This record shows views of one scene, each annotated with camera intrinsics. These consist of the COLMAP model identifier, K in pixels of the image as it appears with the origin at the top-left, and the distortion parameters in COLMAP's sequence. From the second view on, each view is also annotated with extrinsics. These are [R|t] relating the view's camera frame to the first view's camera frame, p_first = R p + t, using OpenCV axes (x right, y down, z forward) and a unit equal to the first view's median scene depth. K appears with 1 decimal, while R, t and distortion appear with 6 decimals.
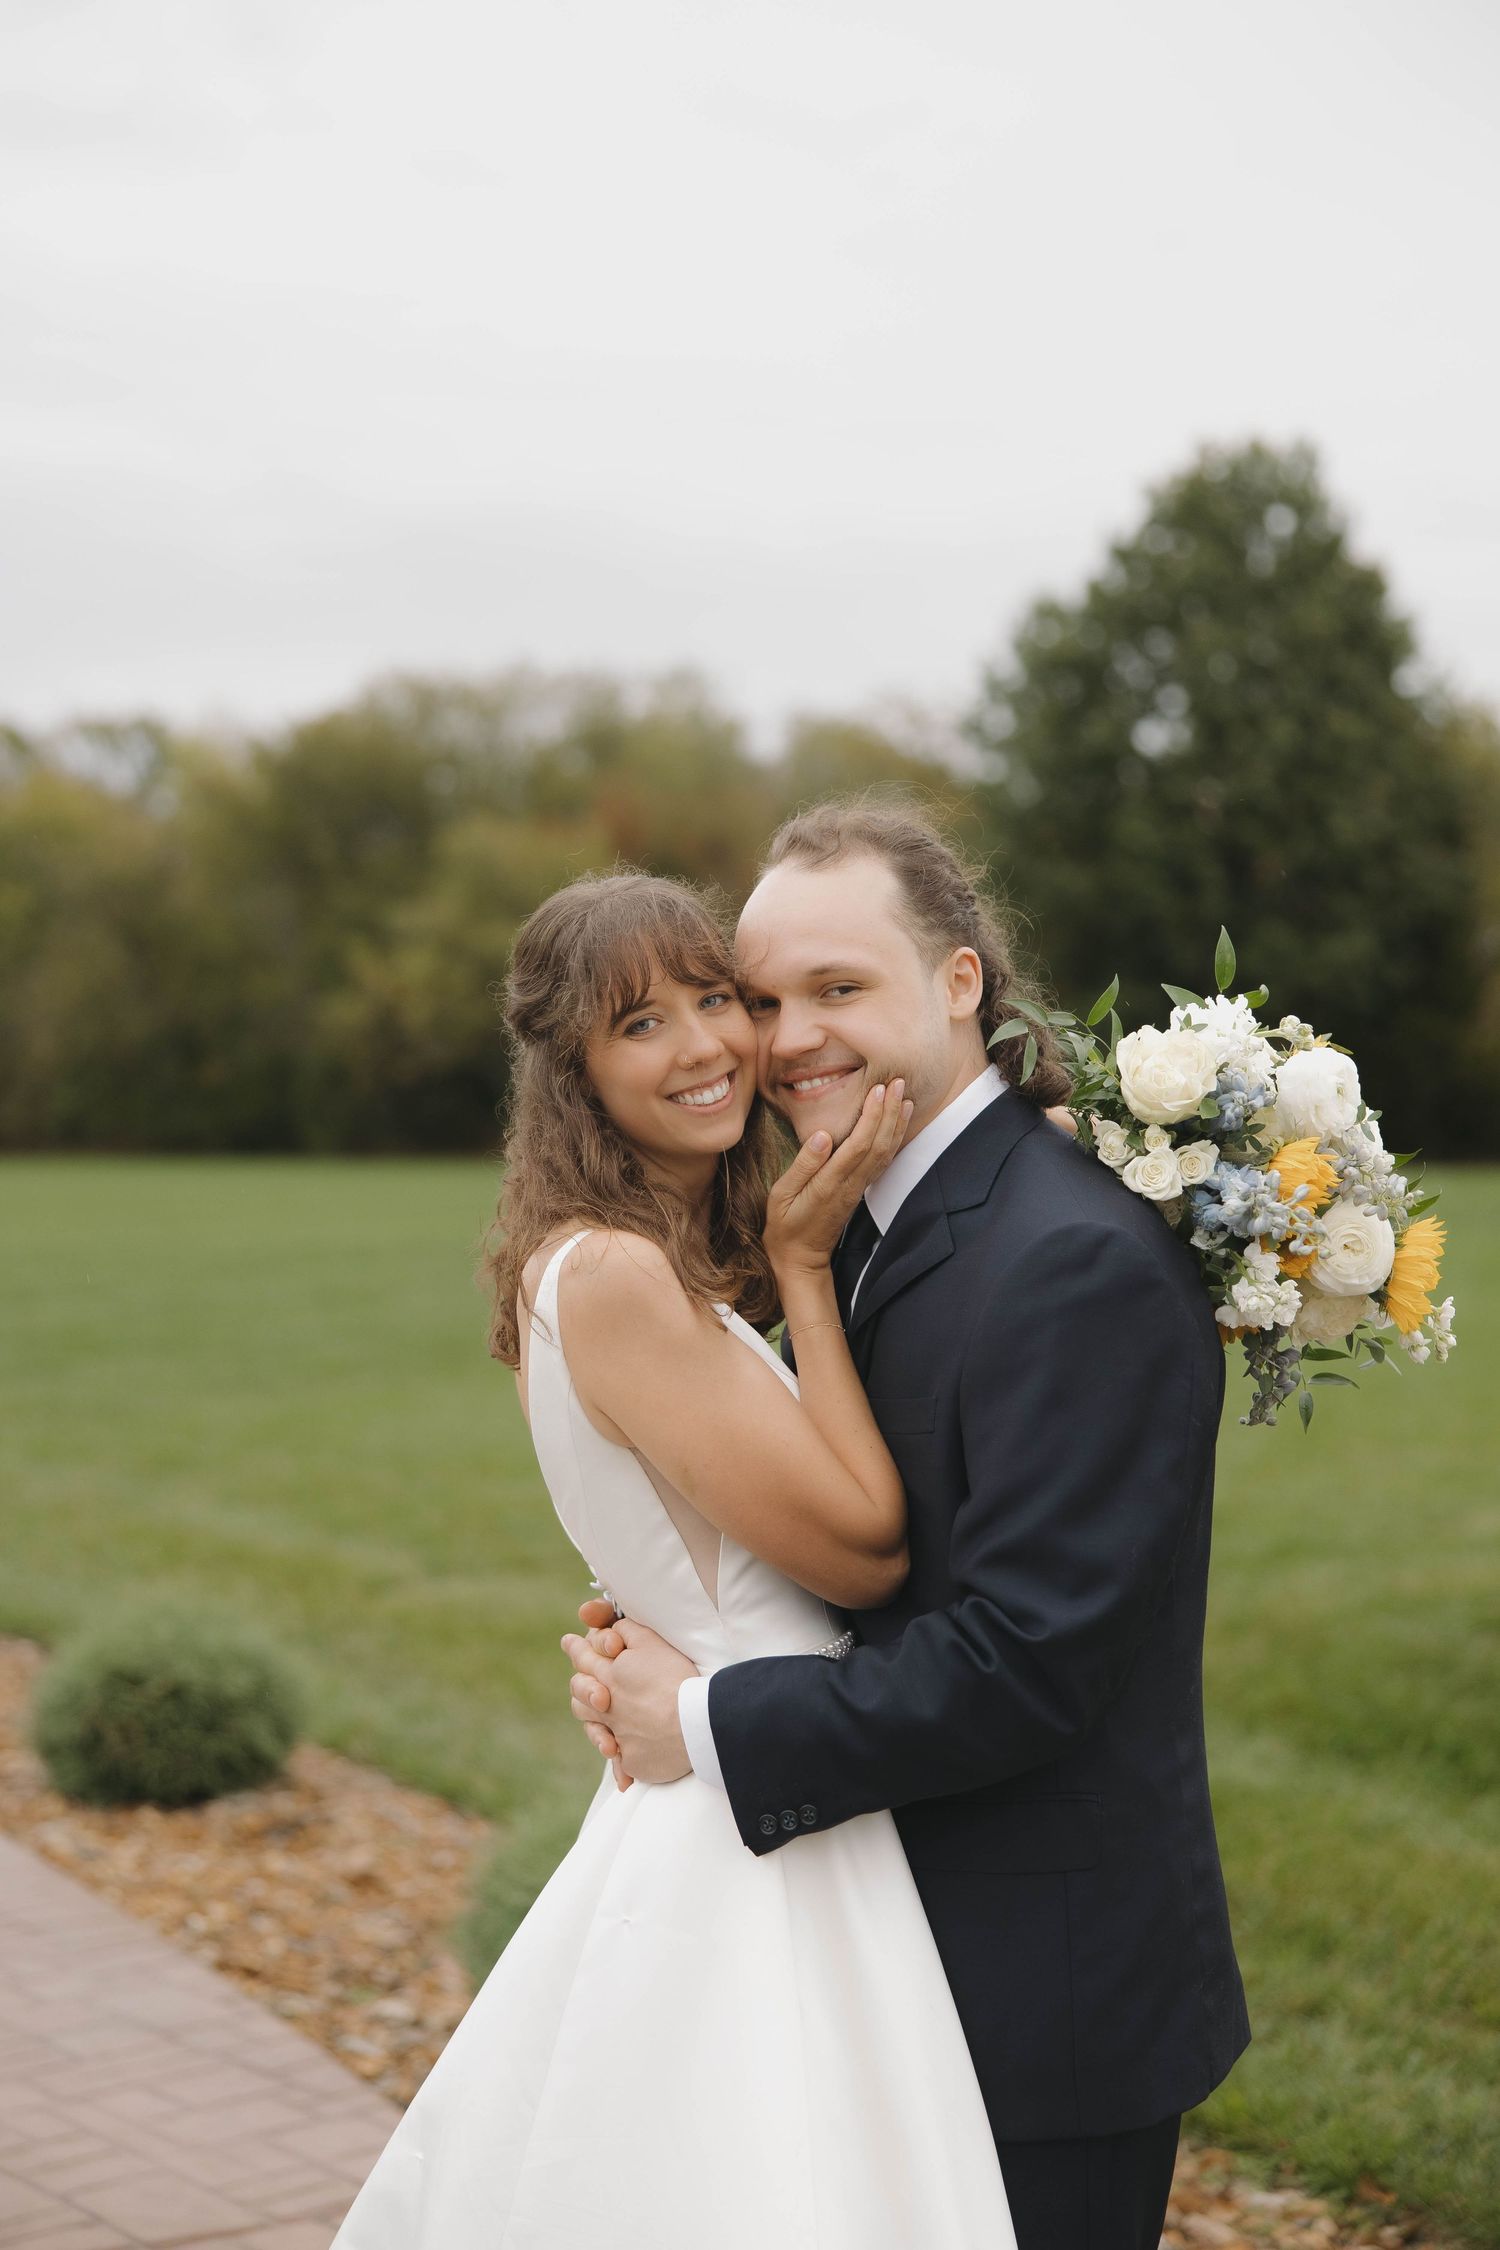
lens RADIAL K [[3137.9, 0, 683.5], [0, 3137.9, 1116.7], [0, 0, 1]] dist [-0.018227, 0.000000]
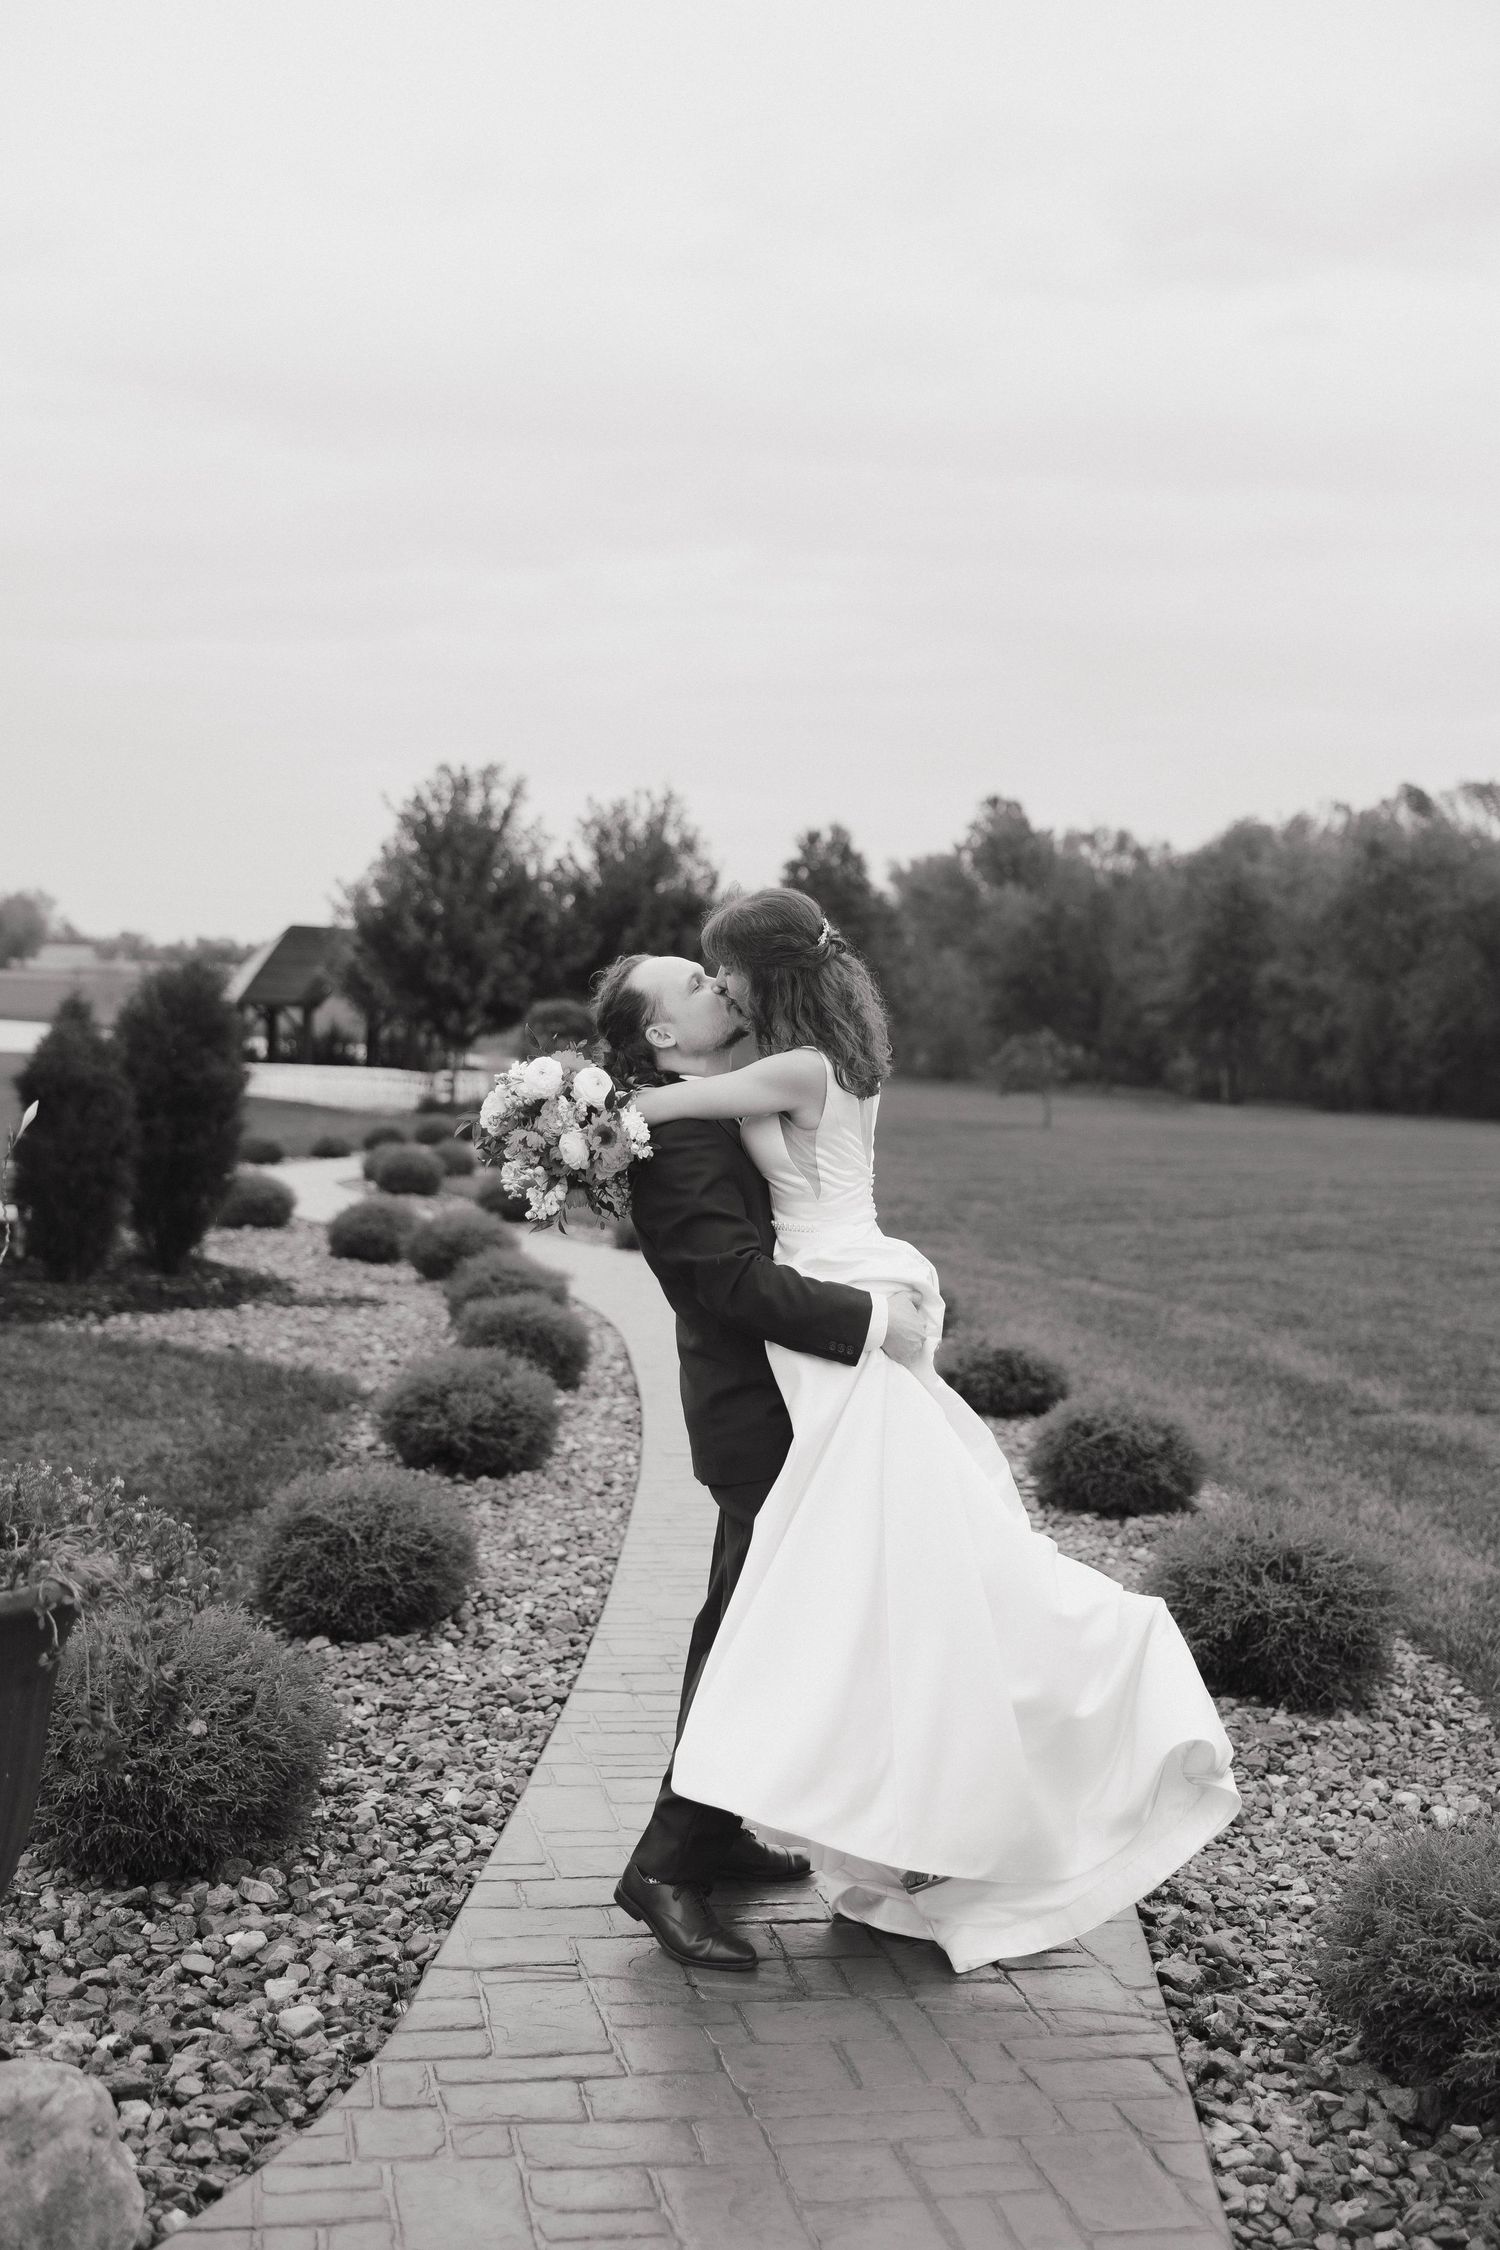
lens RADIAL K [[2392.1, 0, 835.6], [0, 2392.1, 1071.9], [0, 0, 1]] dist [0.011538, 0.000000]
pose [[0.890866, 0.049257, -0.451588, 0.140328], [-0.051169, 0.998658, 0.007986, -0.001392], [0.451375, 0.015993, 0.892191, -0.073268]]
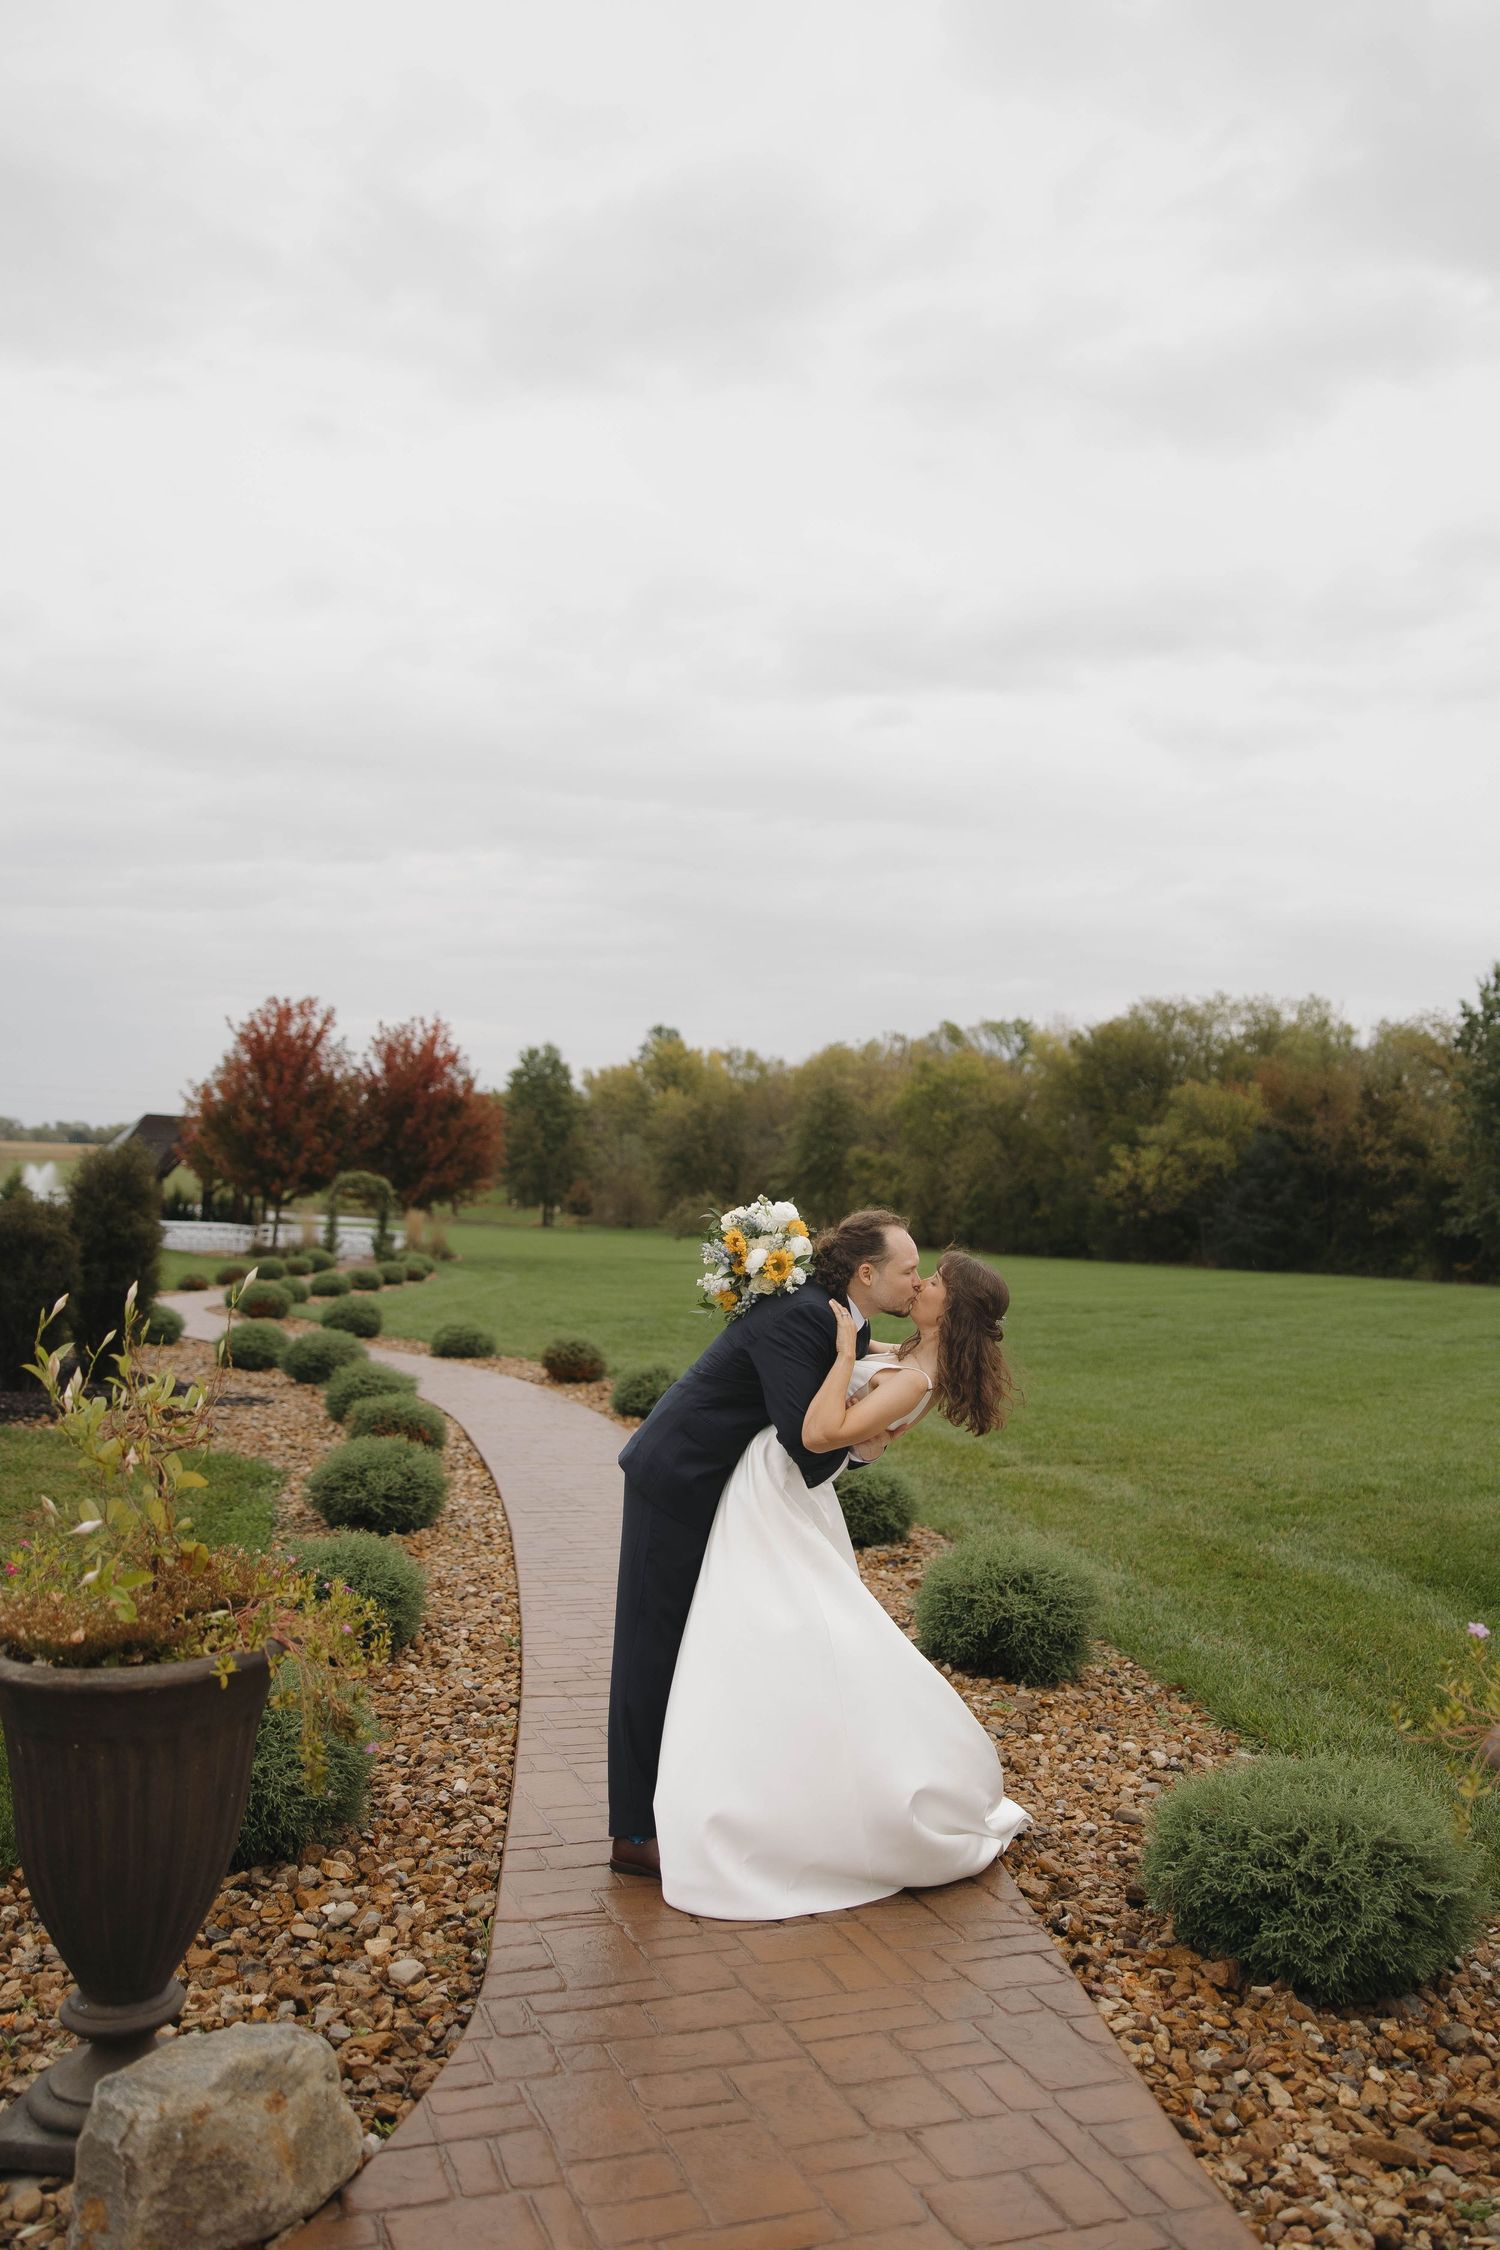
lens RADIAL K [[1698.4, 0, 806.8], [0, 1698.4, 1112.5], [0, 0, 1]] dist [0.005312, 0.006161]
pose [[0.952533, 0.027146, -0.303223, 0.091396], [-0.048666, 0.996786, -0.063641, -0.002218], [0.300521, 0.075377, 0.950792, -0.089640]]
